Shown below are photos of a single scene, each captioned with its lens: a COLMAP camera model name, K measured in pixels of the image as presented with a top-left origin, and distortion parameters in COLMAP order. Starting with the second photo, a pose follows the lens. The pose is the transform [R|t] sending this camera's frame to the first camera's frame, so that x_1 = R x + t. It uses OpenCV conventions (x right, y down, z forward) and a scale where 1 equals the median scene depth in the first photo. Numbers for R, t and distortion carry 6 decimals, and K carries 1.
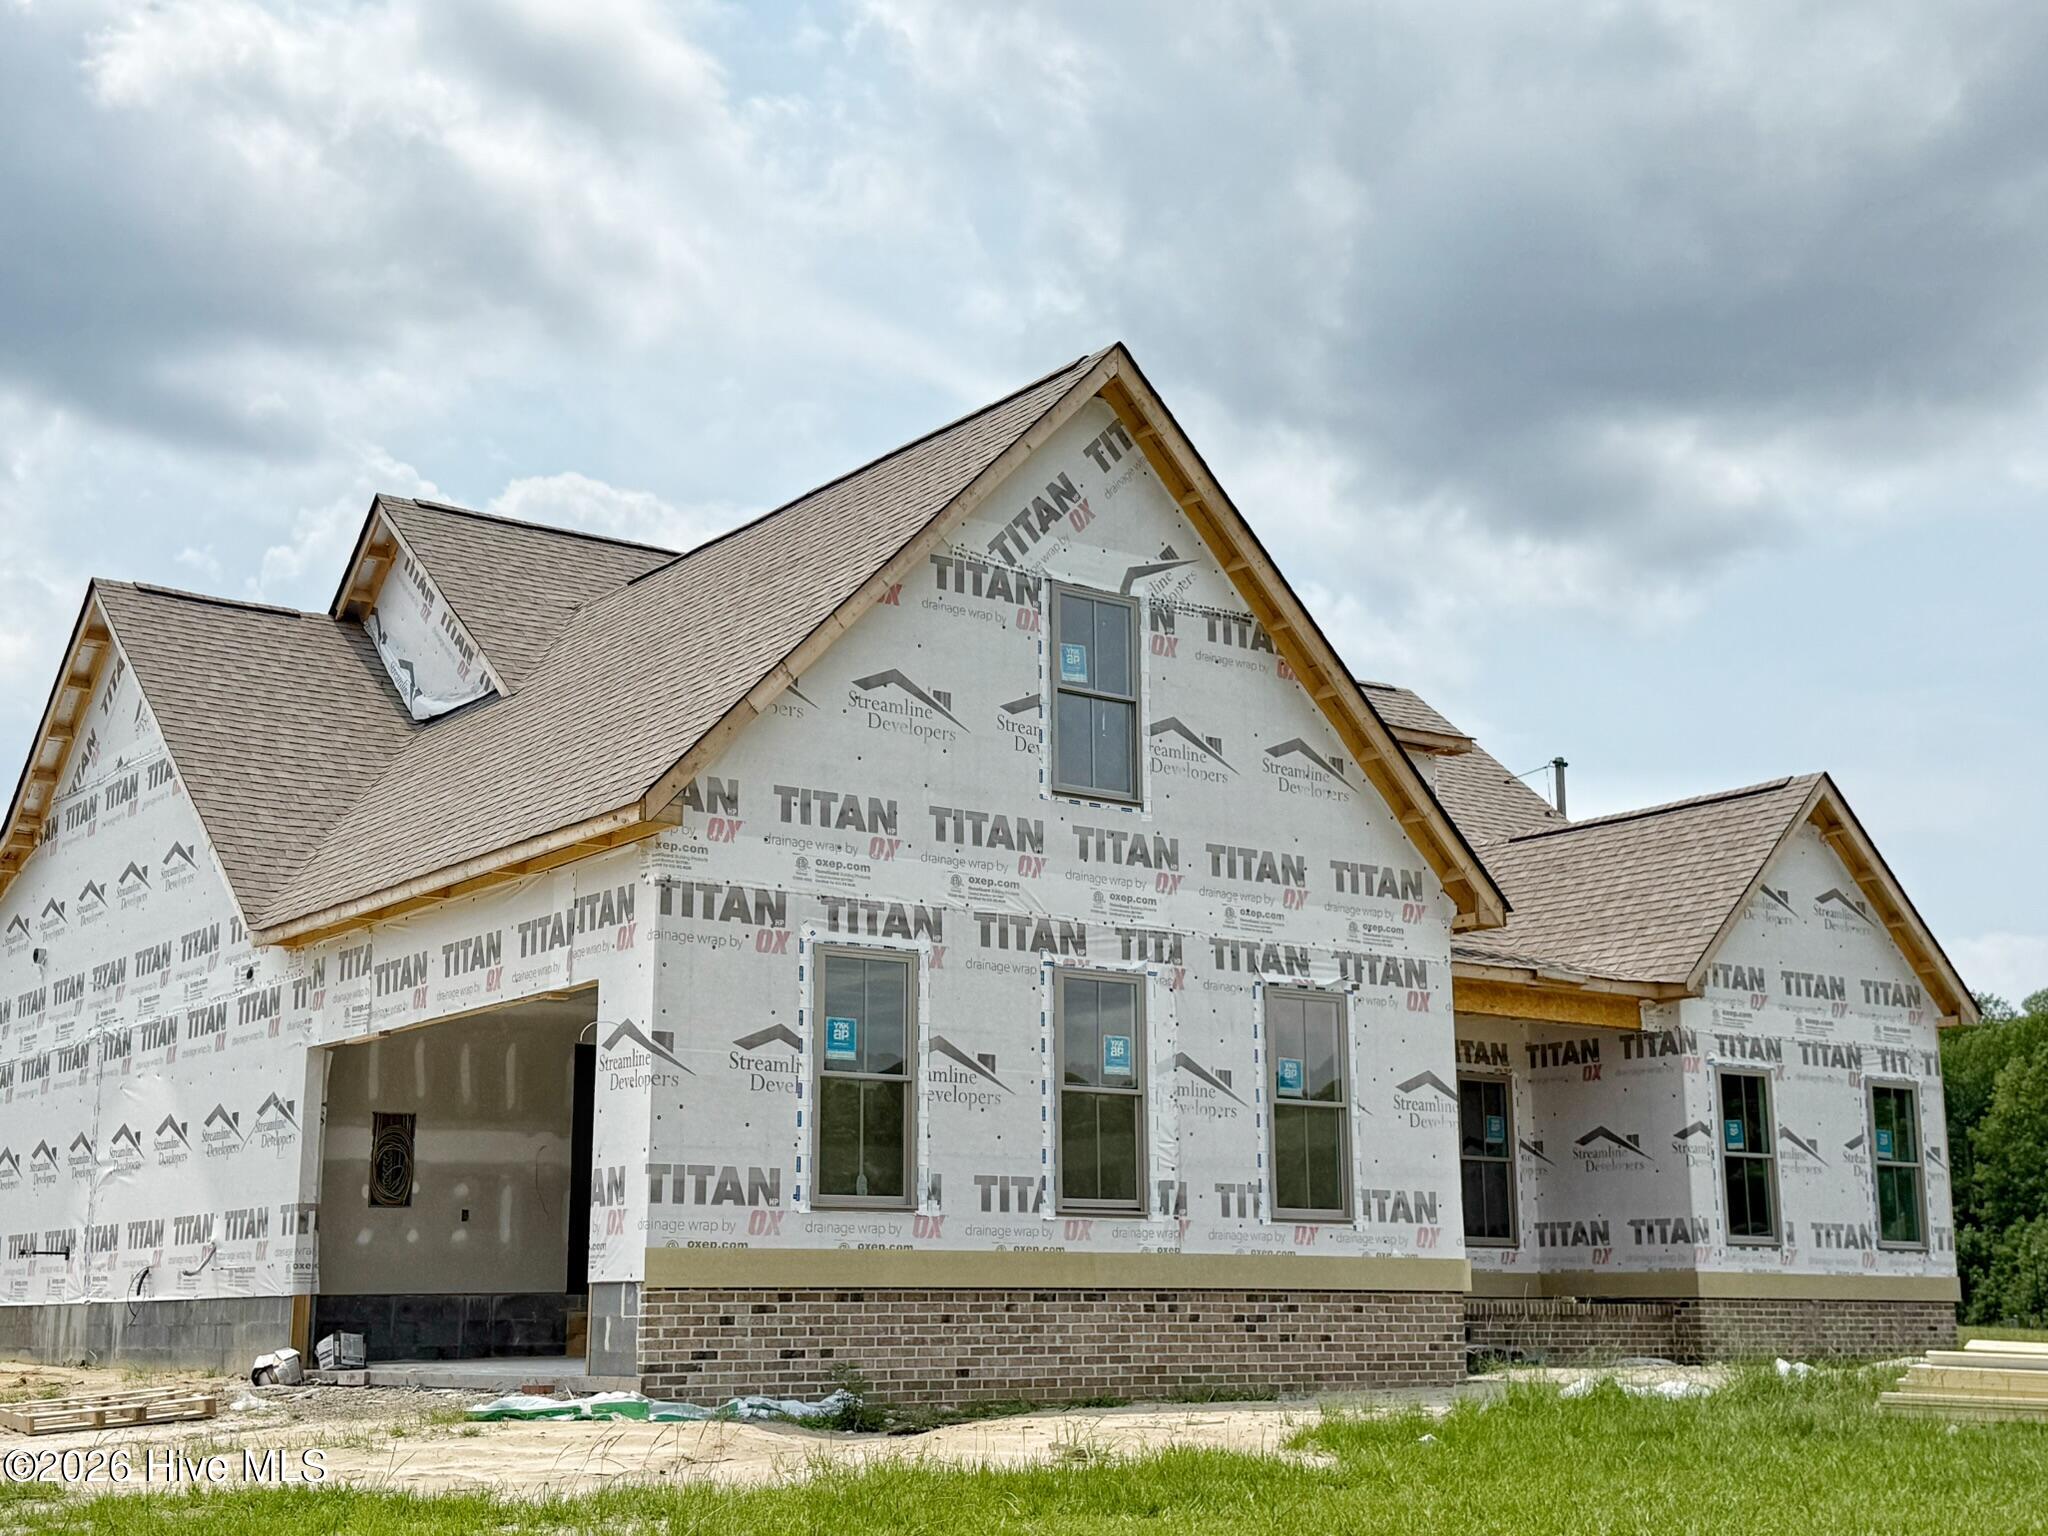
lens RADIAL K [[2568.9, 0, 1048.0], [0, 2568.9, 798.5], [0, 0, 1]] dist [0.111969, 0.000000]
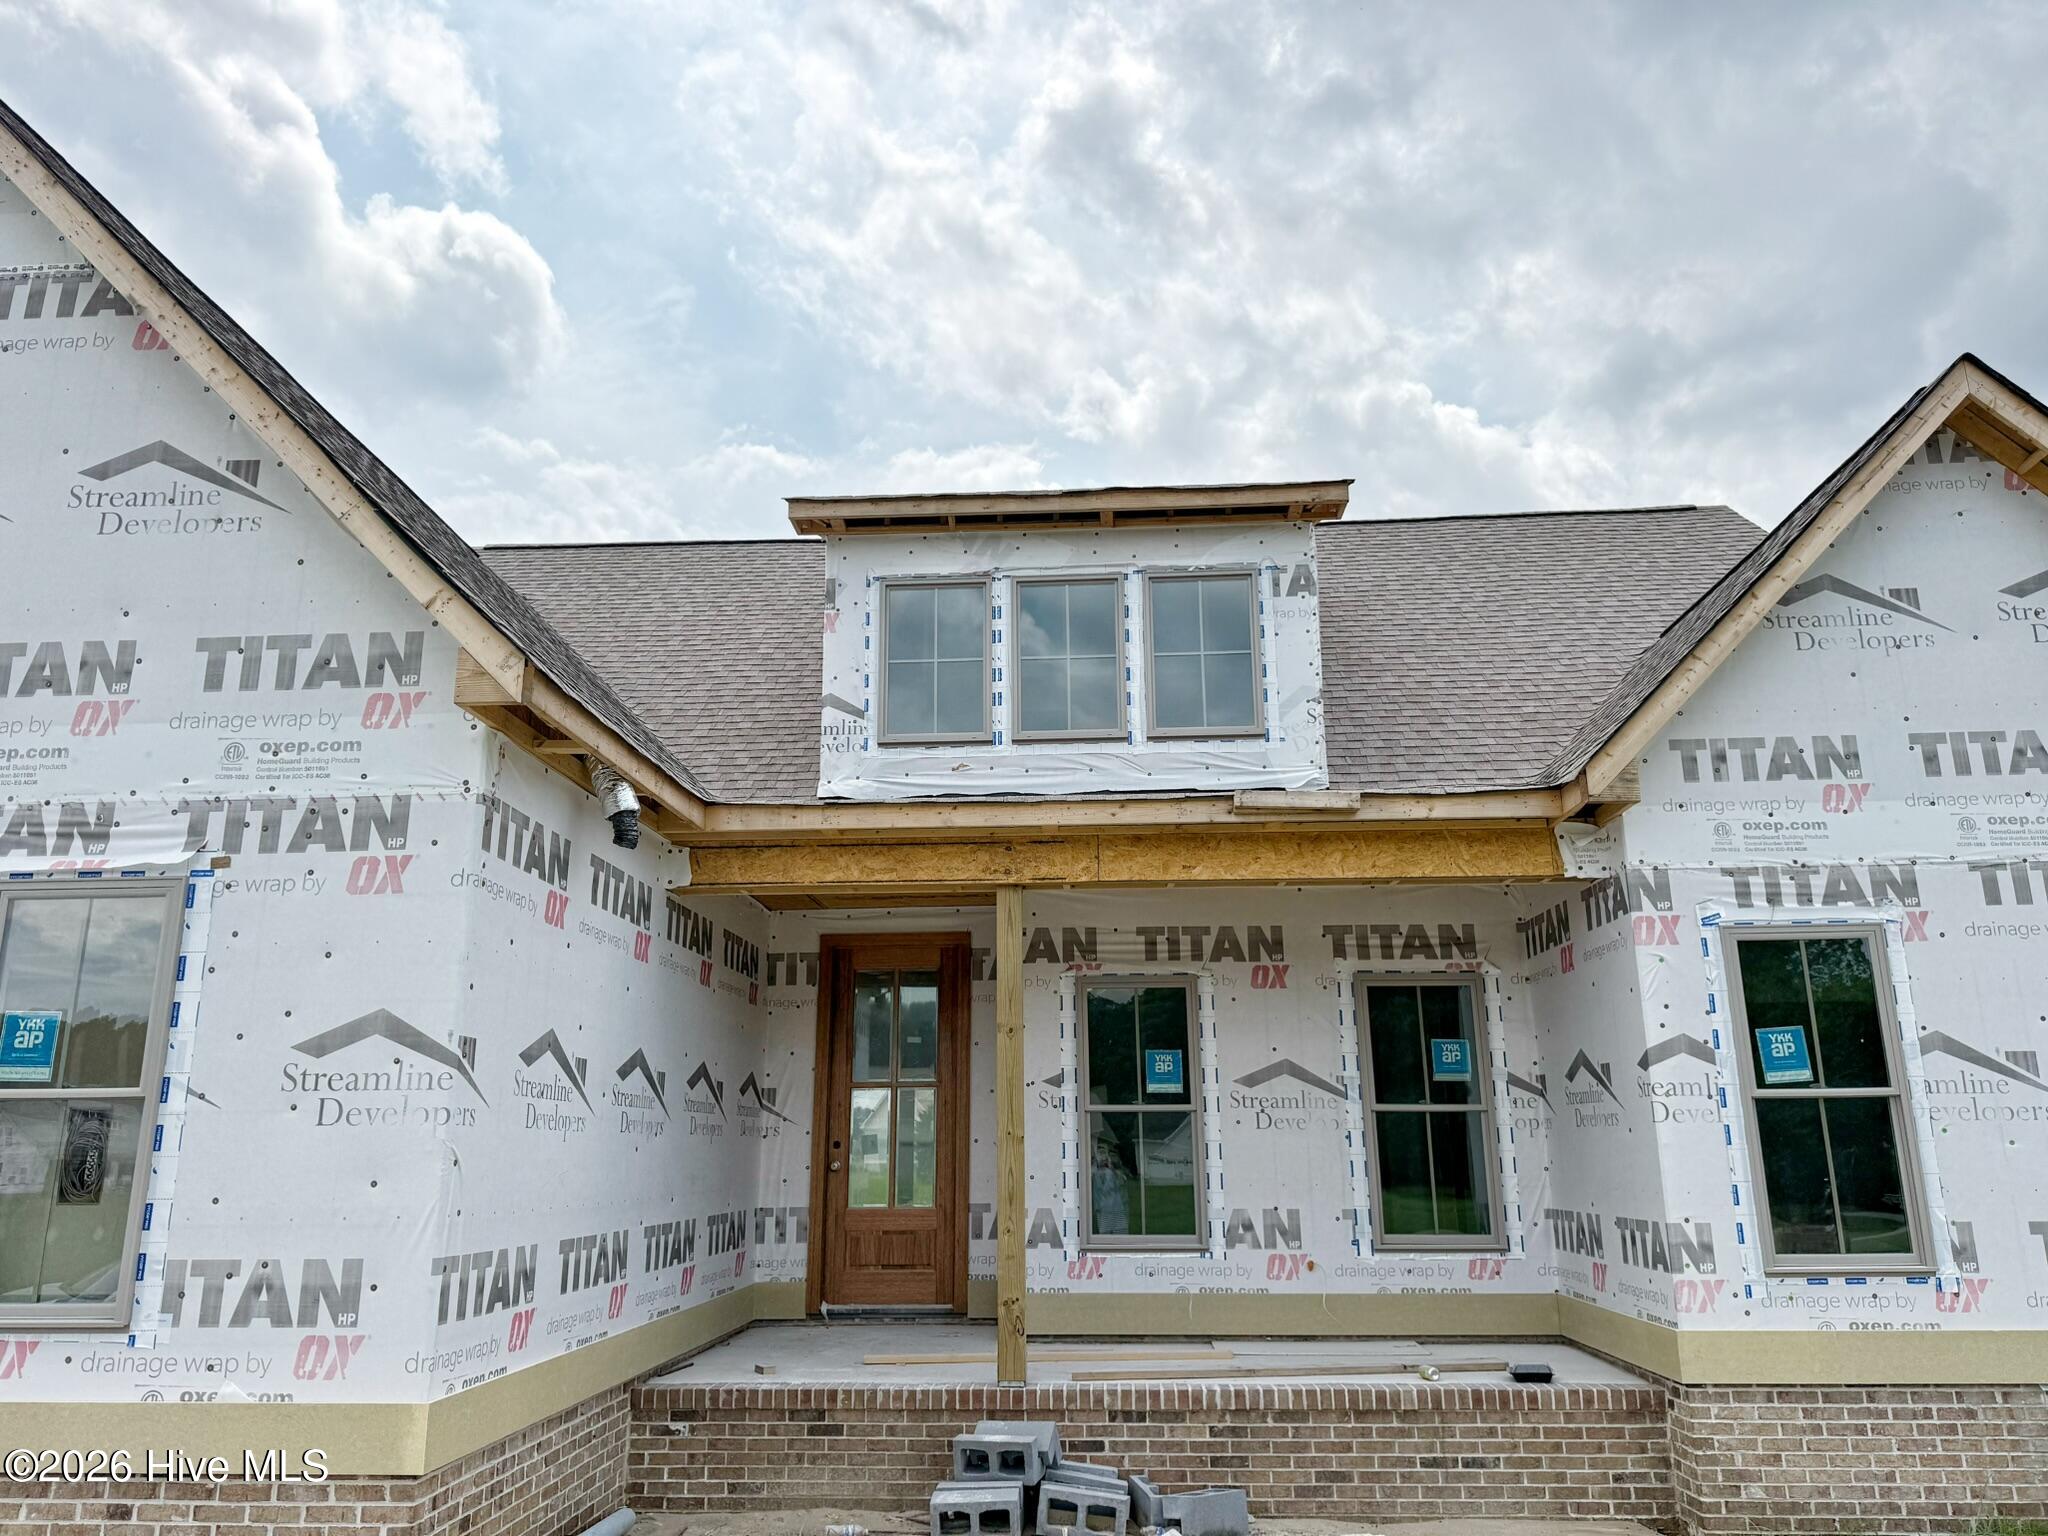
lens RADIAL K [[1452.3, 0, 1026.1], [0, 1452.3, 770.0], [0, 0, 1]] dist [0.037001, -0.057117]
pose [[0.769029, -0.163497, -0.617950, 0.449997], [0.130550, 0.986532, -0.098549, 0.109491], [0.625740, -0.004887, 0.780016, 0.901544]]
